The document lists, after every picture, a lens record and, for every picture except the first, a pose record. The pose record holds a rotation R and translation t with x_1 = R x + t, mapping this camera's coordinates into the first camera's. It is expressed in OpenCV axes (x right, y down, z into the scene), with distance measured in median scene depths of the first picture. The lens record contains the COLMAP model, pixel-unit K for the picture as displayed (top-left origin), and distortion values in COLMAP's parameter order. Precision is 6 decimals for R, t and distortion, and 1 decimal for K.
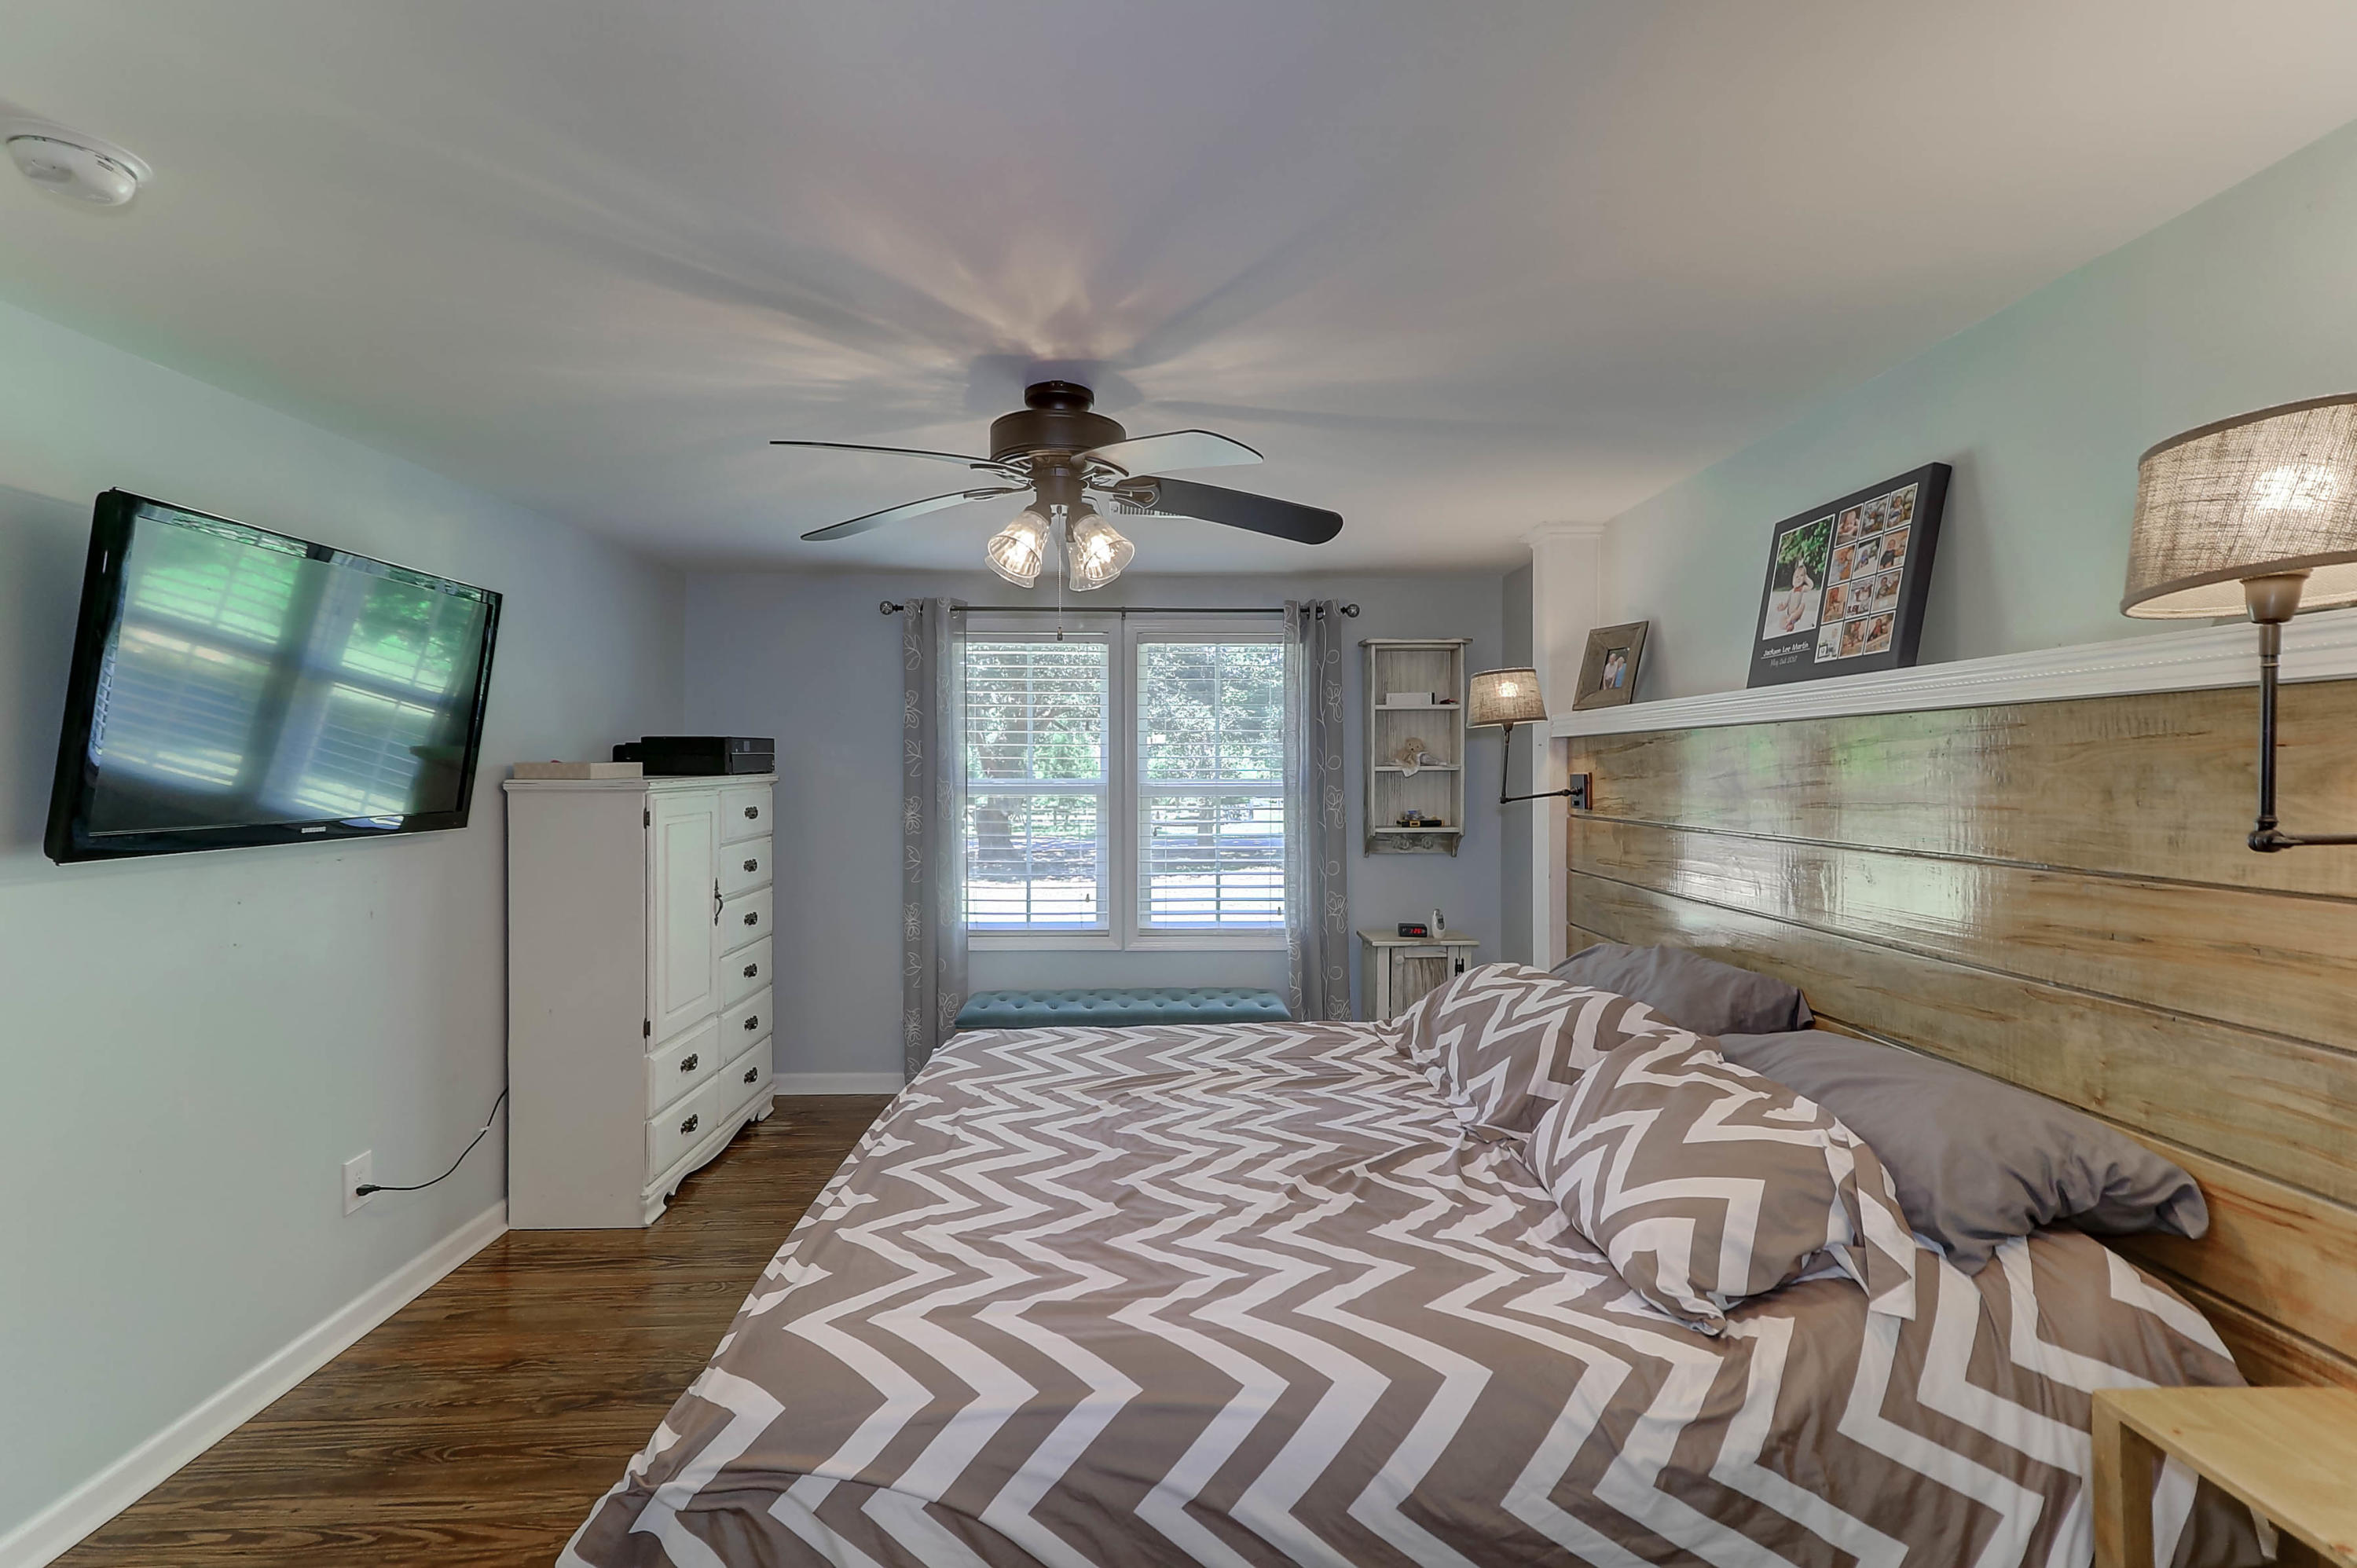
lens RADIAL K [[1064.9, 0, 1169.9], [0, 1064.9, 777.3], [0, 0, 1]] dist [0.027338, -0.000075]
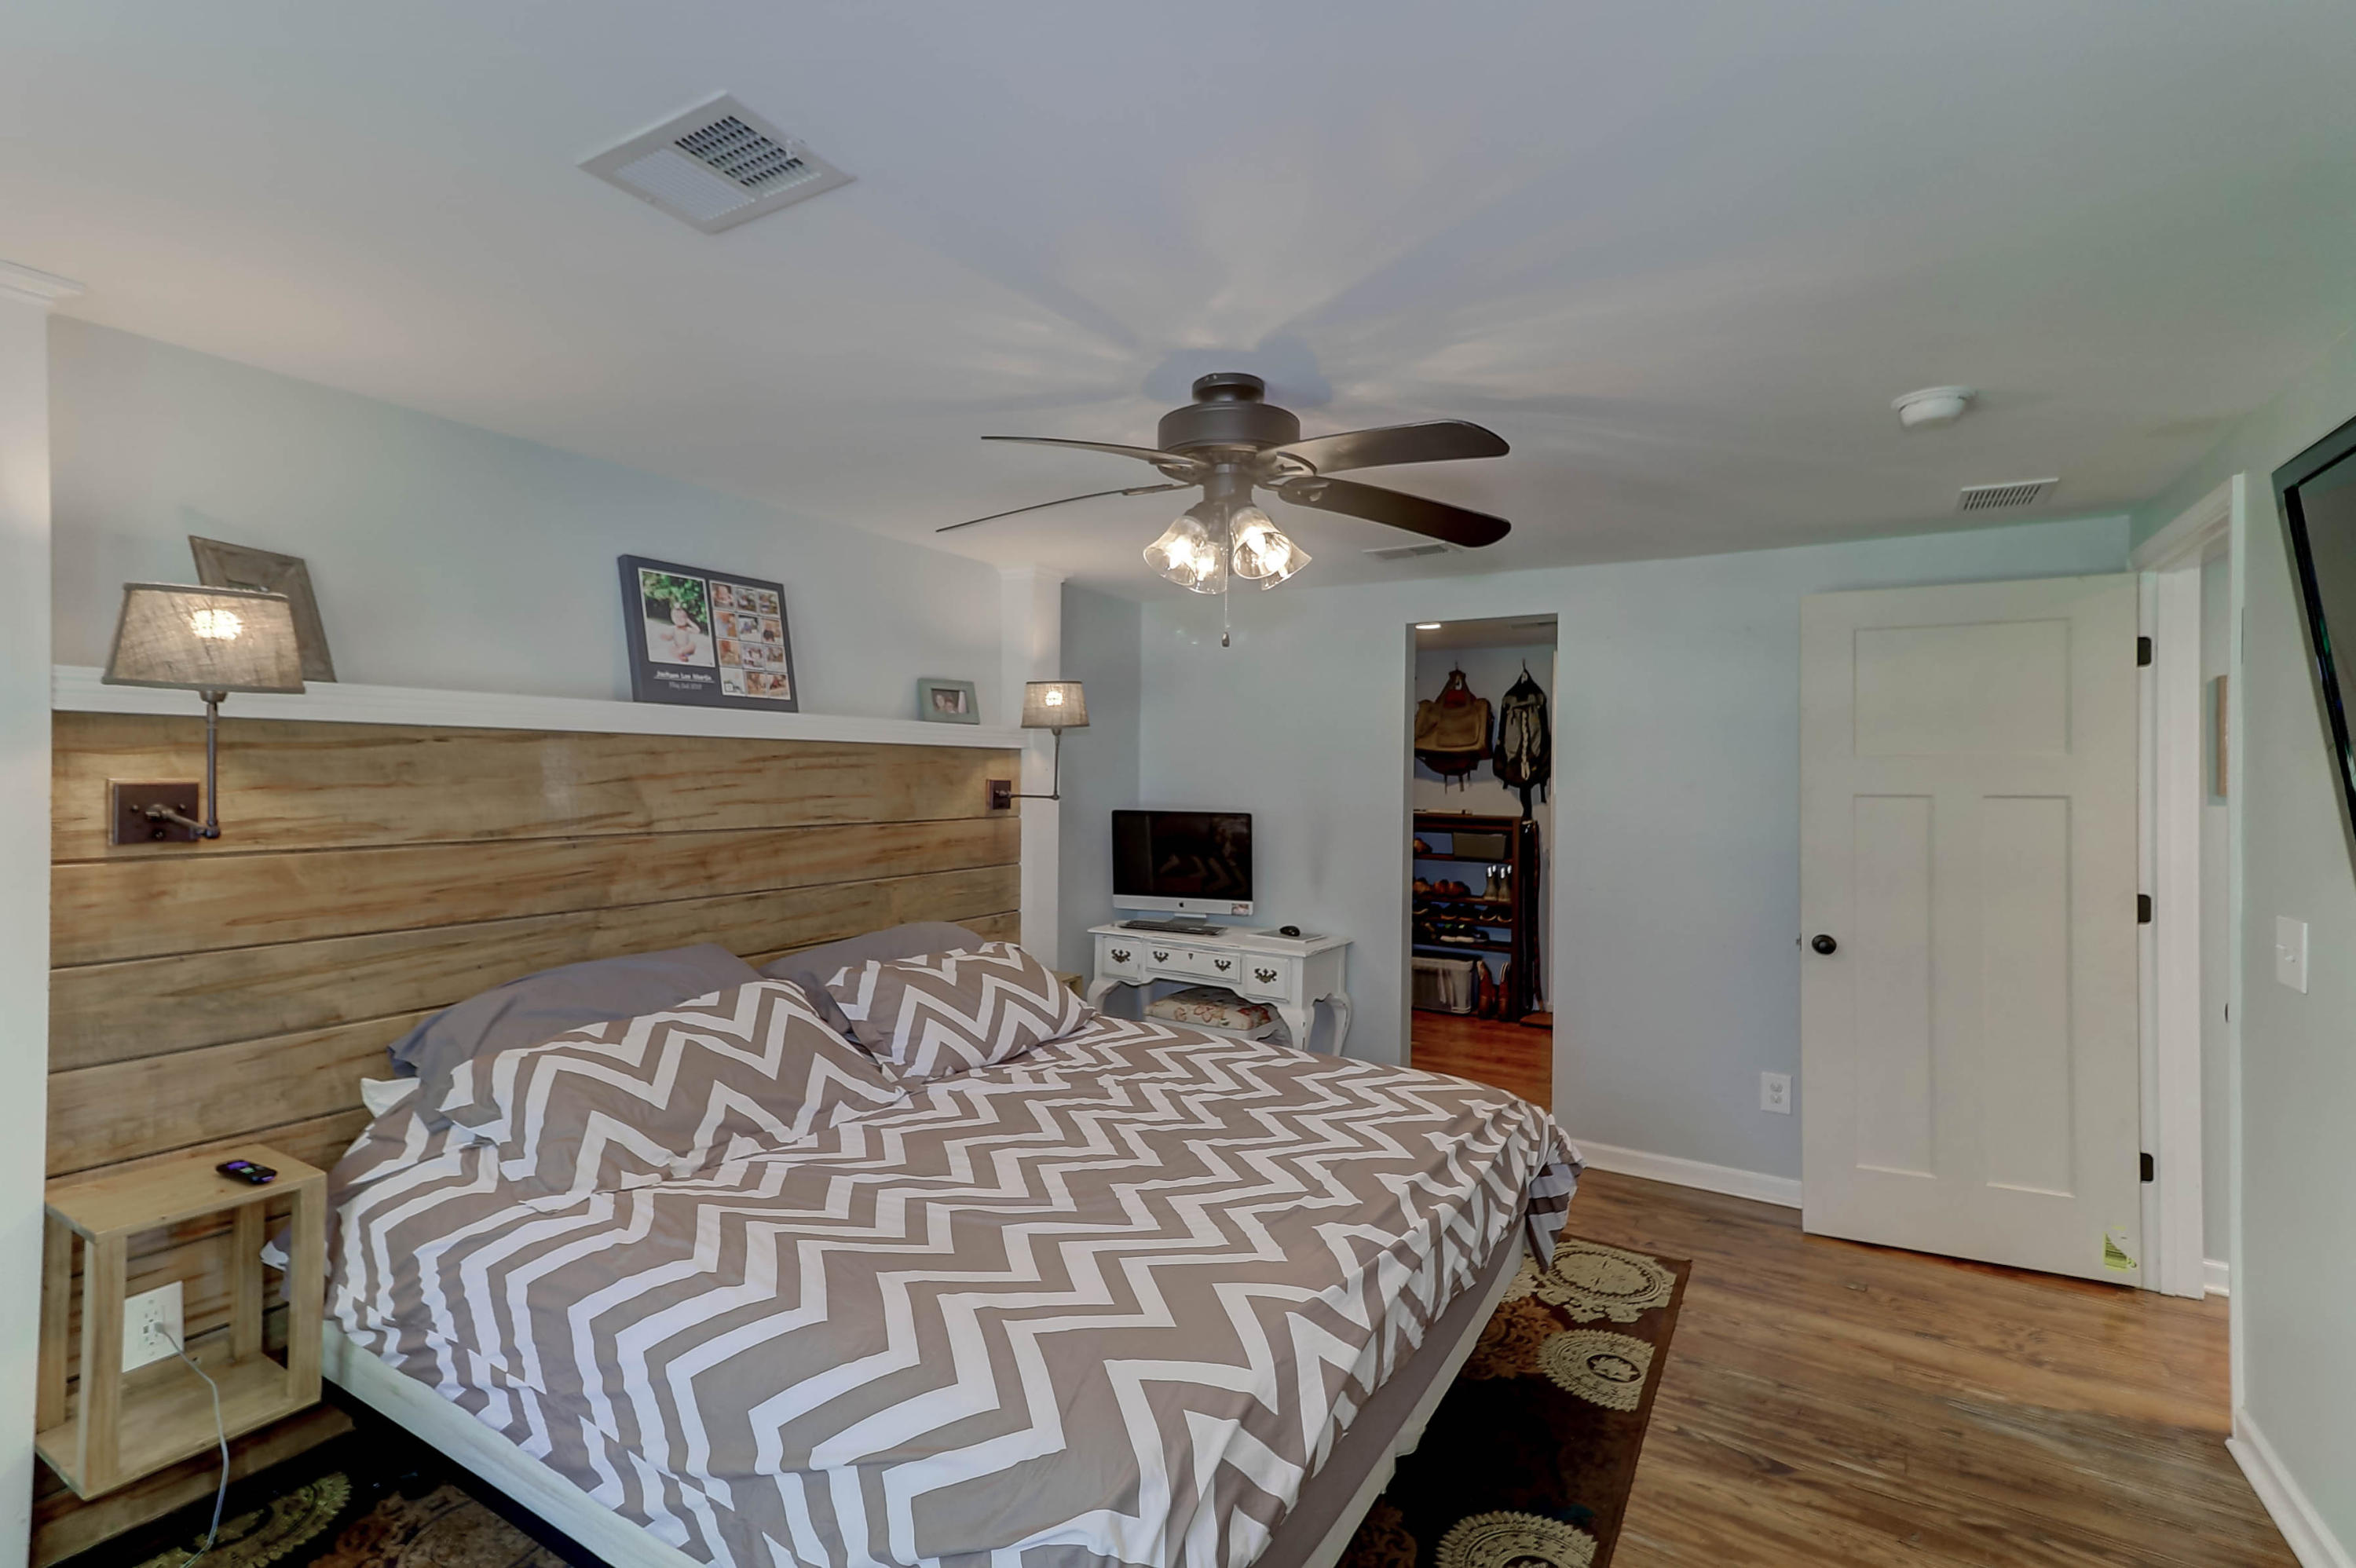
lens RADIAL K [[1064.4, 0, 1169.4], [0, 1064.4, 777.3], [0, 0, 1]] dist [0.027338, -0.000075]
pose [[-0.839375, -0.011905, 0.543422, -0.580289], [-0.007146, 0.999915, 0.010867, -0.023255], [-0.543505, 0.005238, -0.839389, 1.832576]]
